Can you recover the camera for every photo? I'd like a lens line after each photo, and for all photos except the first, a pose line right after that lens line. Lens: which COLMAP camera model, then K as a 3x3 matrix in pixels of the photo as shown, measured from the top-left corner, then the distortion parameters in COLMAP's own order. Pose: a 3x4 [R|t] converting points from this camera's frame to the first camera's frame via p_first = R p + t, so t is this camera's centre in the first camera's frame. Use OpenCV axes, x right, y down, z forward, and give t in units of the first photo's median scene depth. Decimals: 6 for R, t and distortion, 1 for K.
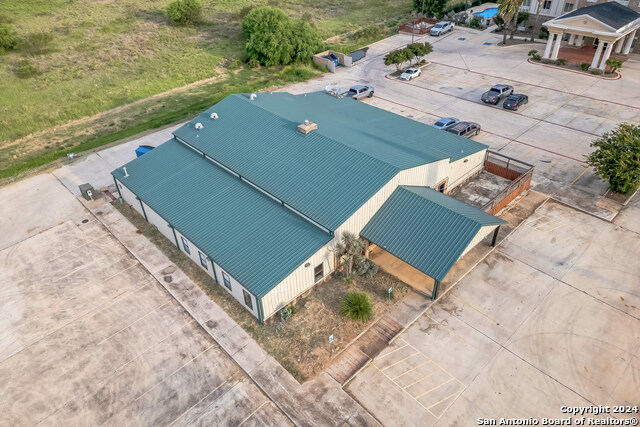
lens RADIAL K [[443.2, 0, 316.0], [0, 443.2, 214.5], [0, 0, 1]] dist [0.071511, -0.072195]
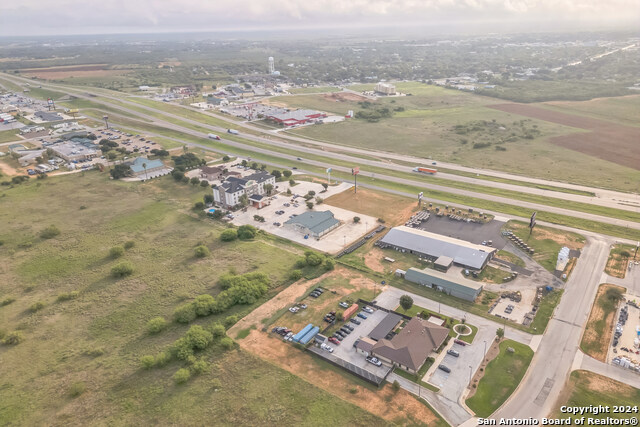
lens RADIAL K [[443.2, 0, 316.0], [0, 443.2, 214.5], [0, 0, 1]] dist [0.071511, -0.072195]
pose [[-0.149191, -0.343731, 0.927142, -3.816269], [0.616066, 0.701098, 0.359061, -1.575989], [-0.773437, 0.624749, 0.107163, 0.109395]]
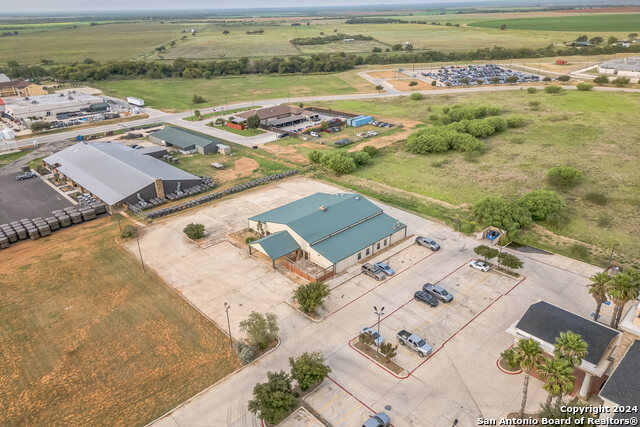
lens RADIAL K [[443.2, 0, 316.0], [0, 443.2, 214.5], [0, 0, 1]] dist [0.071511, -0.072195]
pose [[0.000136, 0.451864, -0.892087, 1.274549], [-0.579080, 0.727328, 0.368322, -0.616145], [0.815271, 0.516539, 0.261764, 0.206612]]
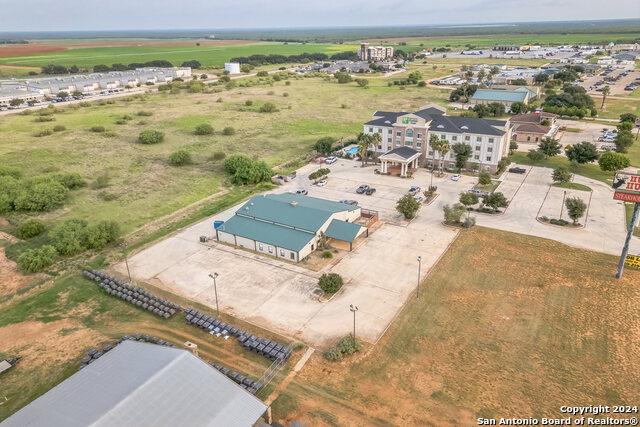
lens RADIAL K [[443.2, 0, 316.0], [0, 443.2, 214.5], [0, 0, 1]] dist [0.071511, -0.072195]
pose [[0.967687, -0.083773, 0.237833, -0.306158], [0.139468, 0.963609, -0.228049, 0.279038], [-0.210074, 0.253850, 0.944155, -0.861684]]
